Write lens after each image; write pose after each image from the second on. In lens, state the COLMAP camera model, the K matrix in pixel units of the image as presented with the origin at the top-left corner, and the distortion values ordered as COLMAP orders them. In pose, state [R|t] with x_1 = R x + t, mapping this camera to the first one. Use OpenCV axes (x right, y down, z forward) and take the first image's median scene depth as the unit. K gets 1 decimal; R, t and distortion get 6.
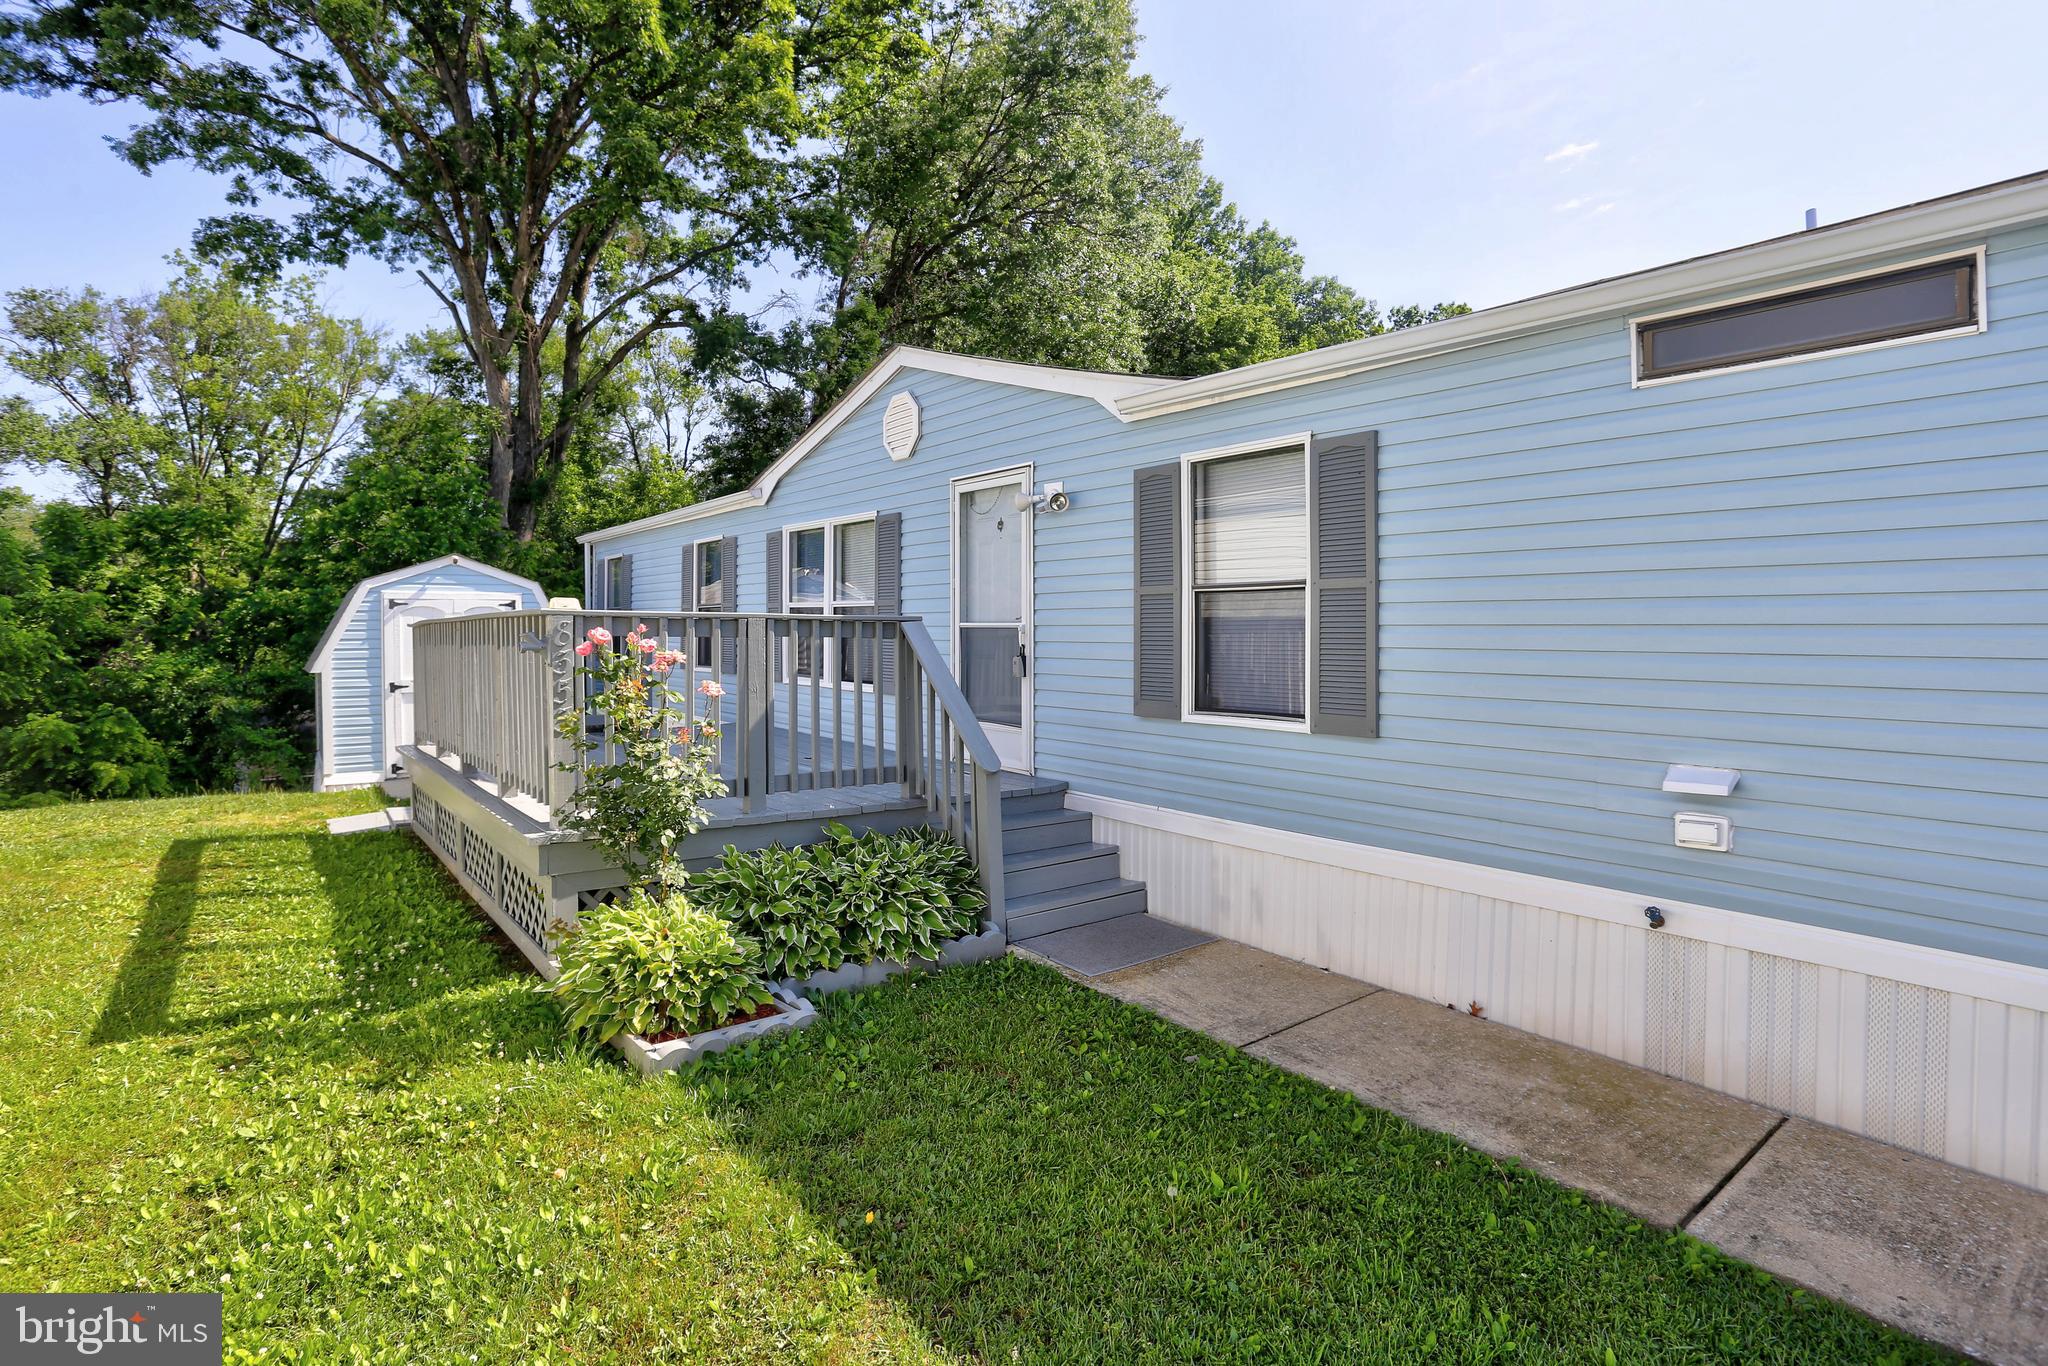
lens RADIAL K [[1019.3, 0, 1026.0], [0, 1019.3, 667.3], [0, 0, 1]] dist [-0.039112, 0.009226]
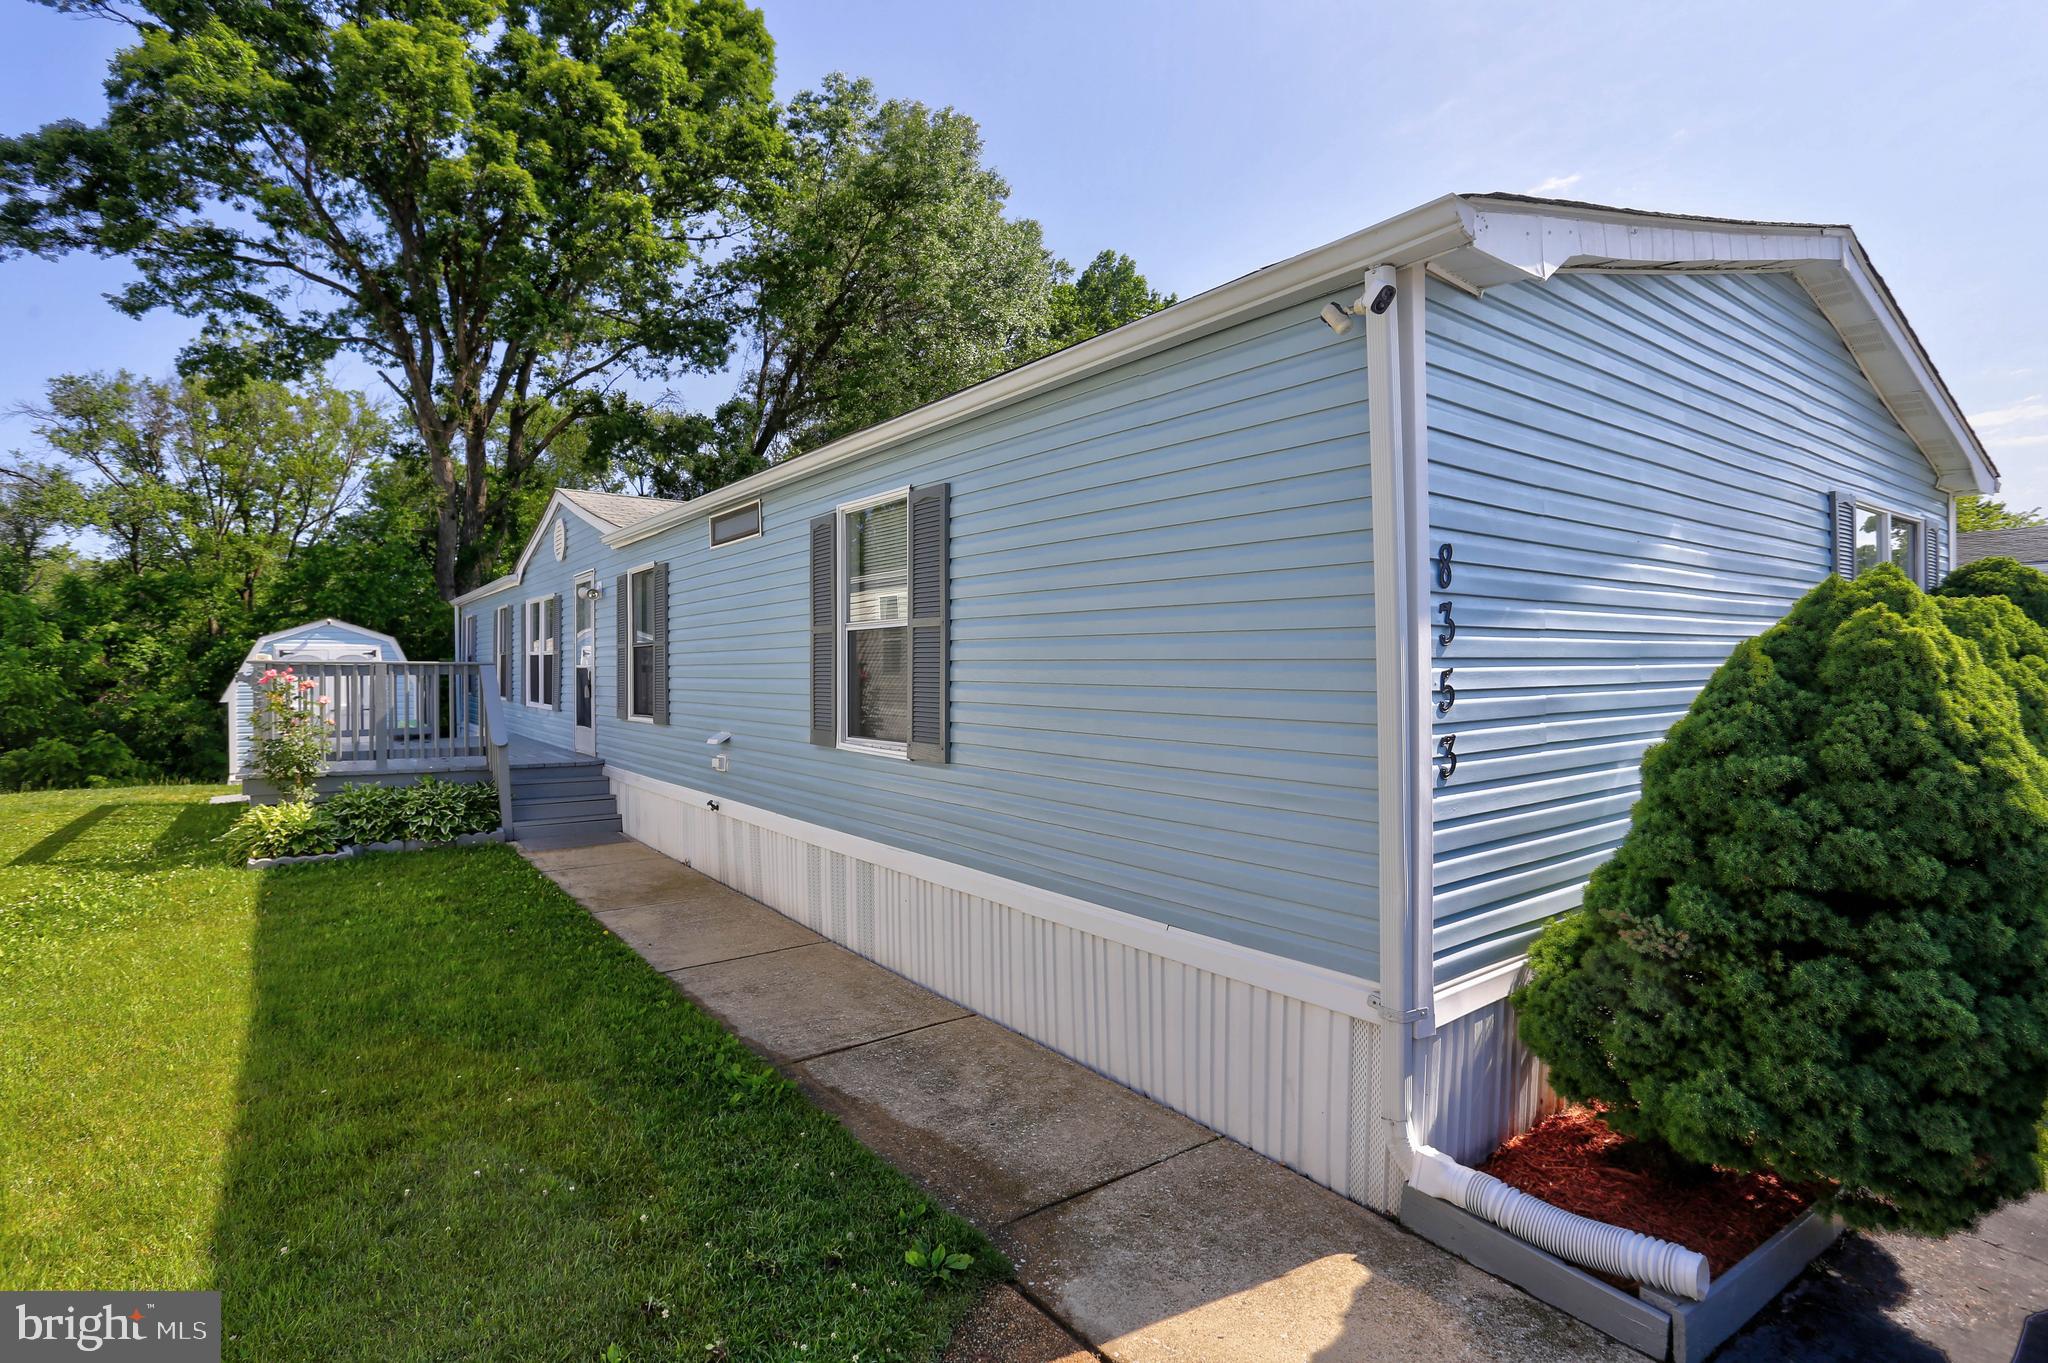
lens RADIAL K [[1019.3, 0, 1035.4], [0, 1019.3, 683.7], [0, 0, 1]] dist [-0.039112, 0.009226]
pose [[0.999690, -0.005736, -0.024210, 0.265776], [0.005197, 0.999739, -0.022257, 0.008996], [0.024331, 0.022124, 0.999459, -0.215388]]
